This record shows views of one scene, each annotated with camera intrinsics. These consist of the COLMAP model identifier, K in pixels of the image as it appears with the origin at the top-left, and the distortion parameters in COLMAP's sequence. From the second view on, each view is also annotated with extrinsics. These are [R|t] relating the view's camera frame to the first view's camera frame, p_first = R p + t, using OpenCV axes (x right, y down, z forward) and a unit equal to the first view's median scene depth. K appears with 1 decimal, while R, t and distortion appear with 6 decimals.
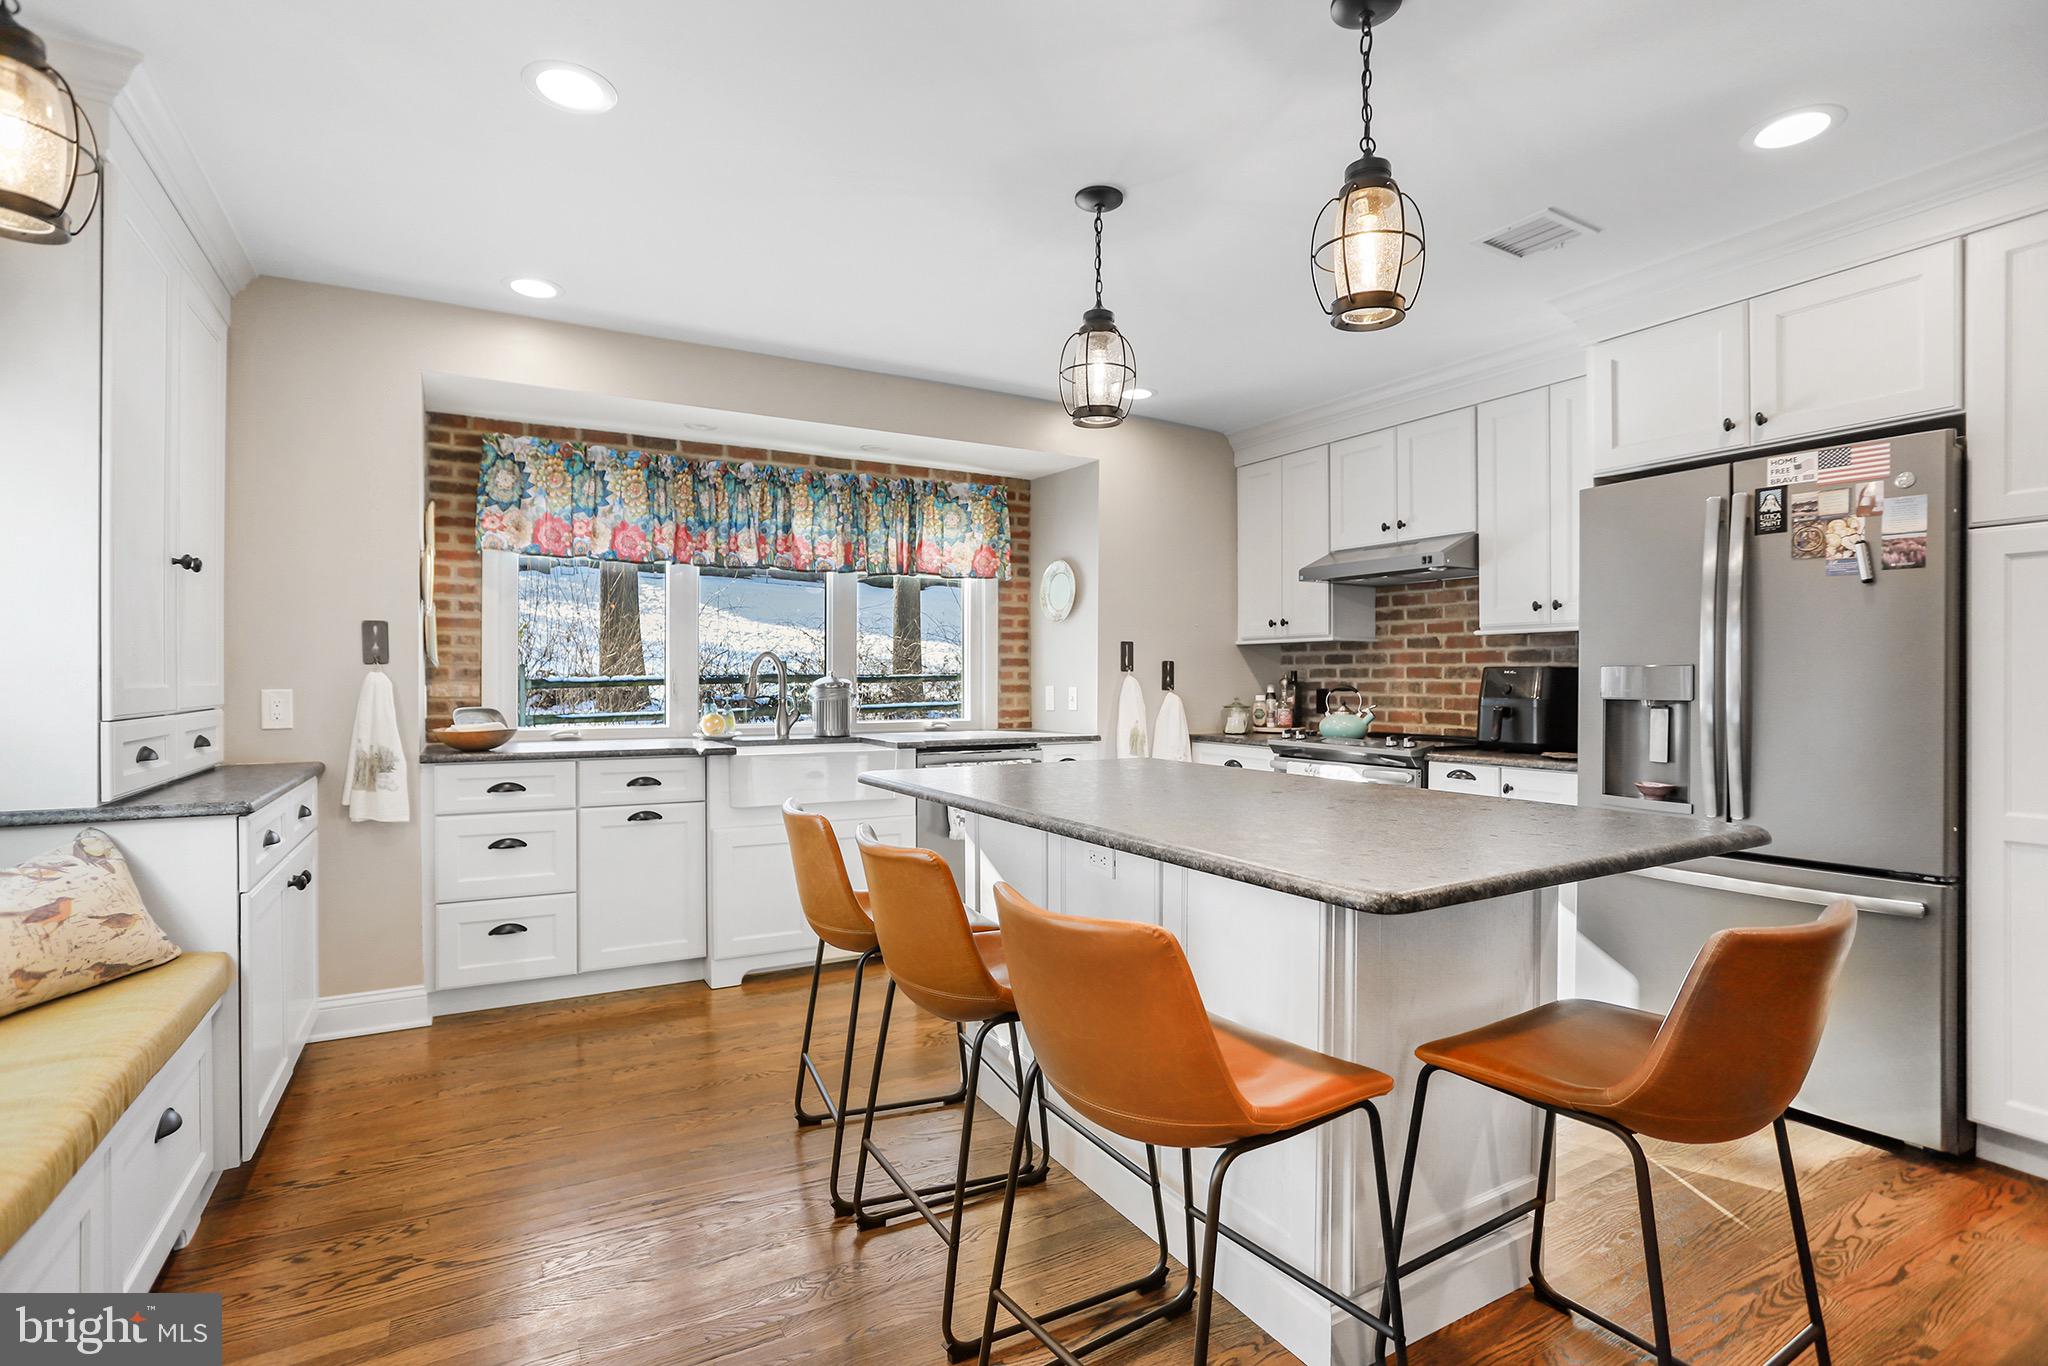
lens RADIAL K [[1023.6, 0, 1009.7], [0, 1023.6, 678.1], [0, 0, 1]] dist [0.000546, 0.000344]
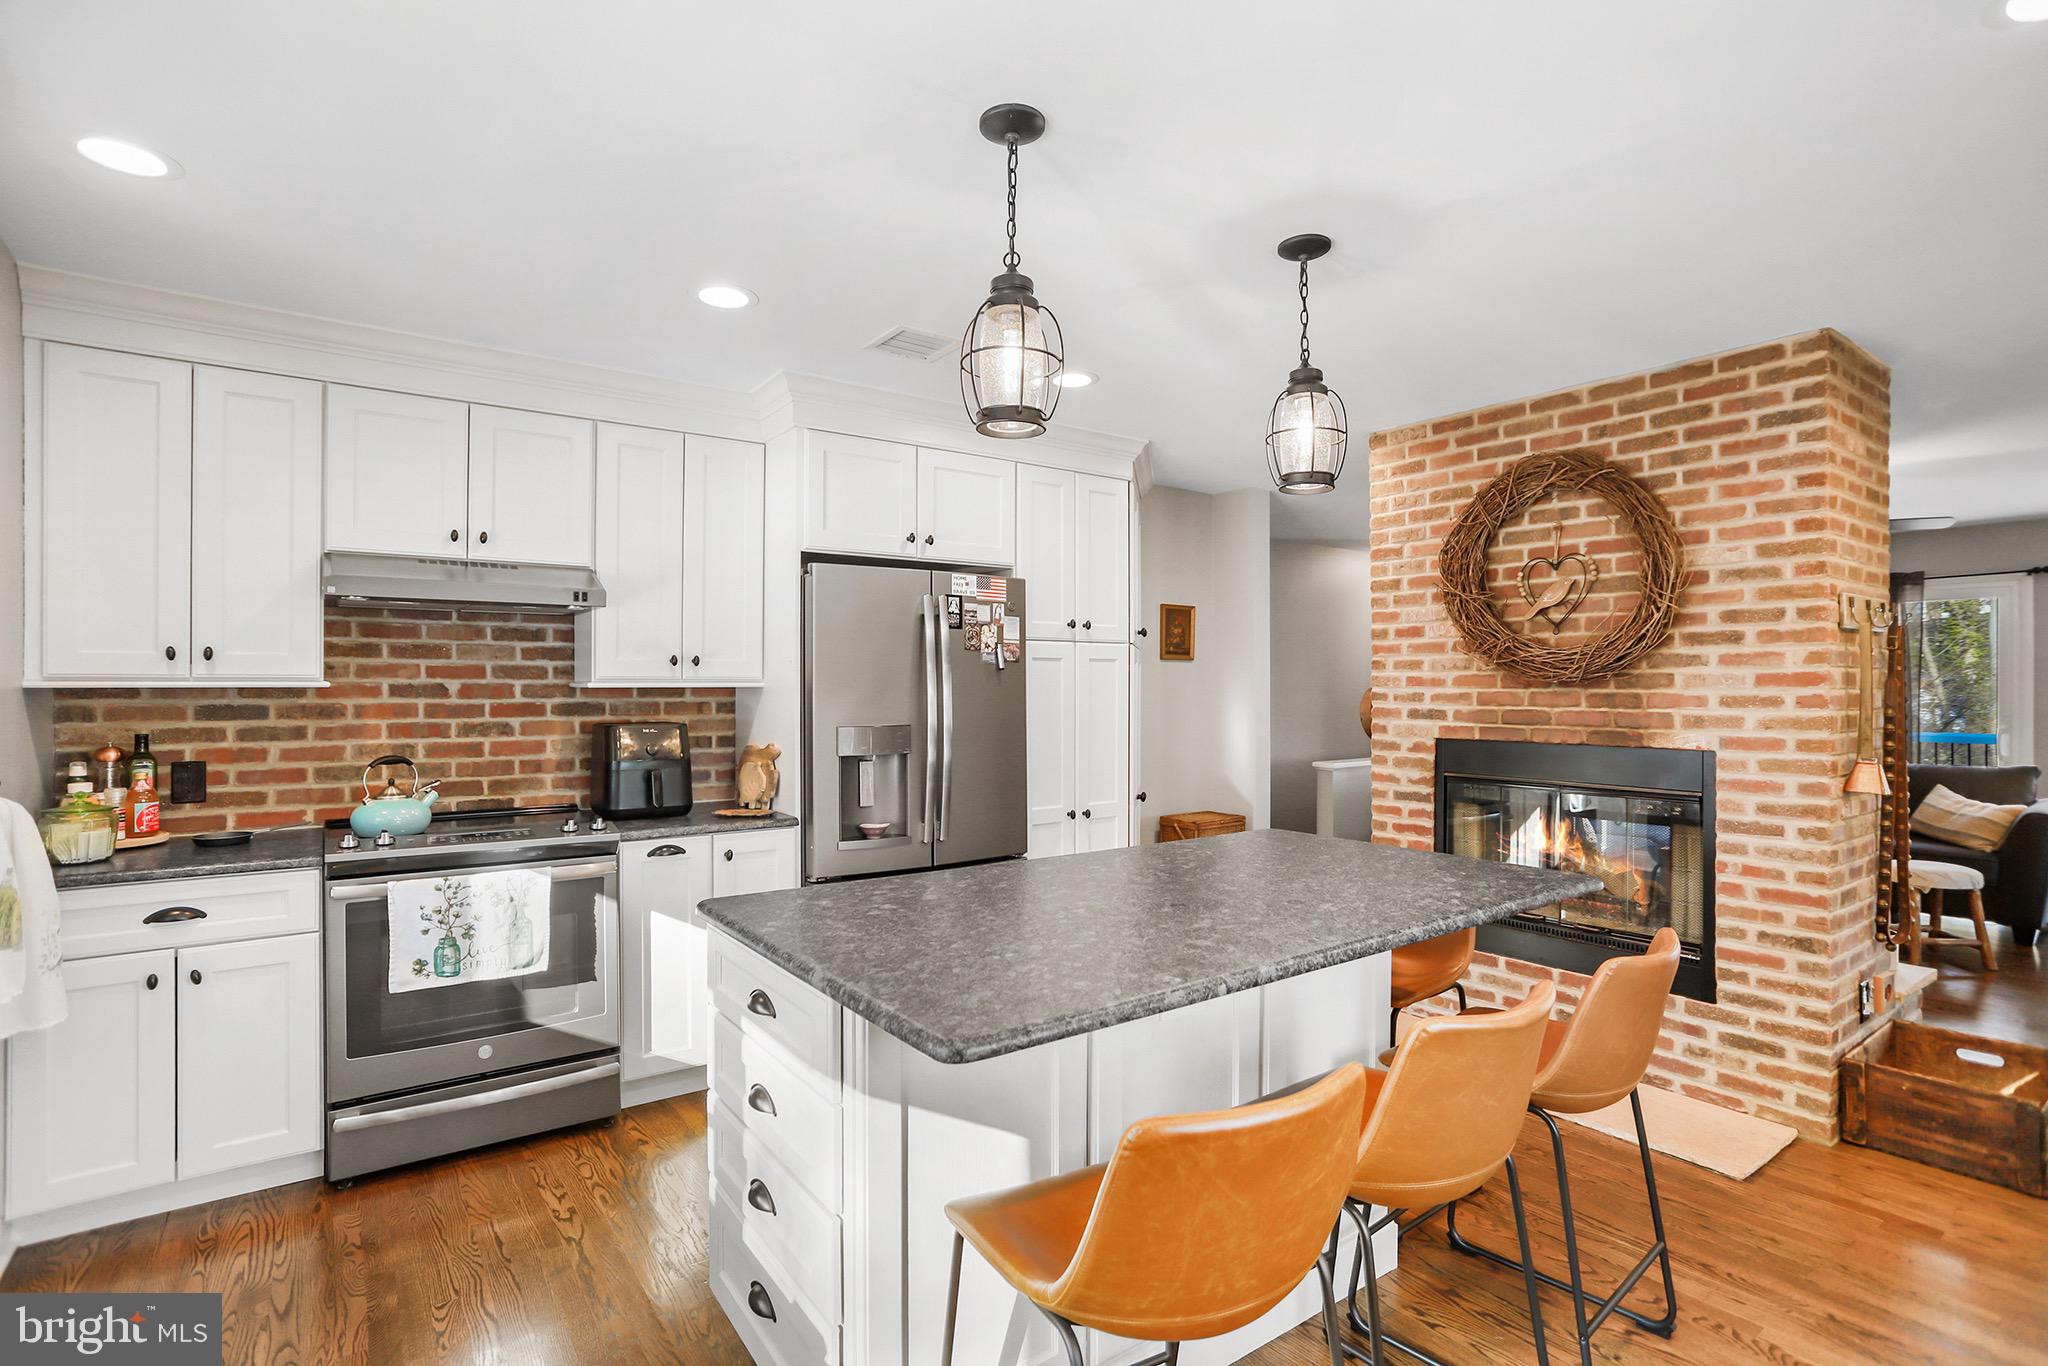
lens RADIAL K [[1023.6, 0, 1009.7], [0, 1023.6, 678.1], [0, 0, 1]] dist [0.000546, 0.000344]
pose [[-0.116631, 0.002457, 0.993172, -0.399975], [-0.003890, 0.999988, -0.002931, -0.044473], [-0.993168, -0.004205, -0.116620, 0.681322]]
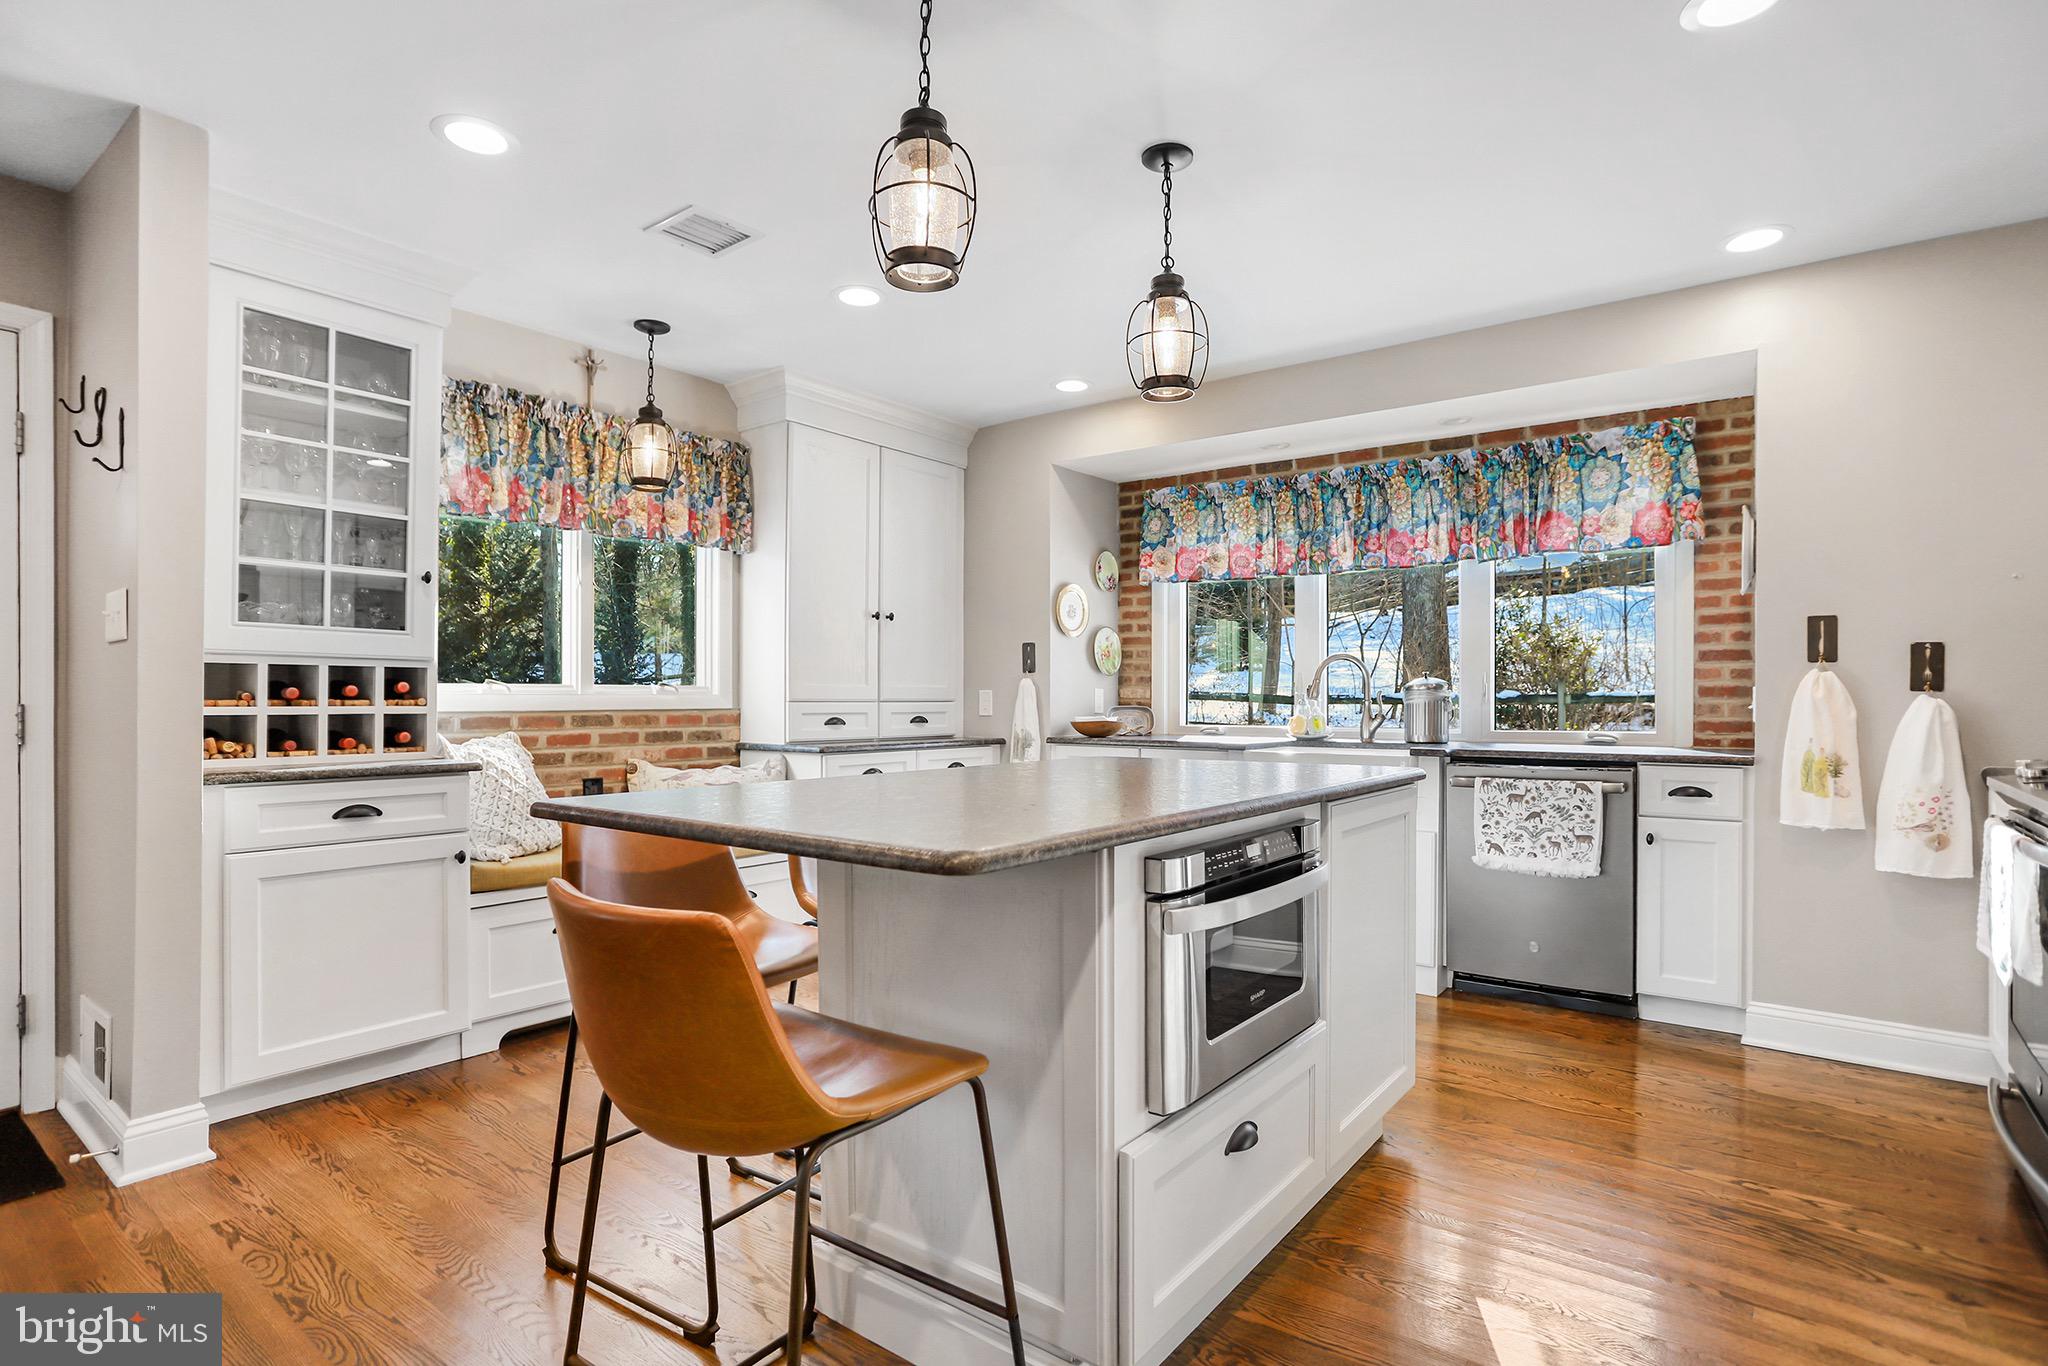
lens RADIAL K [[1018.4, 0, 1024.0], [0, 1018.4, 683.0], [0, 0, 1]] dist [0.000050, -0.000009]
pose [[0.427153, -0.011264, -0.904109, 0.540879], [0.004011, 0.999936, -0.010563, 0.011753], [0.904171, 0.000885, 0.427170, 0.306089]]
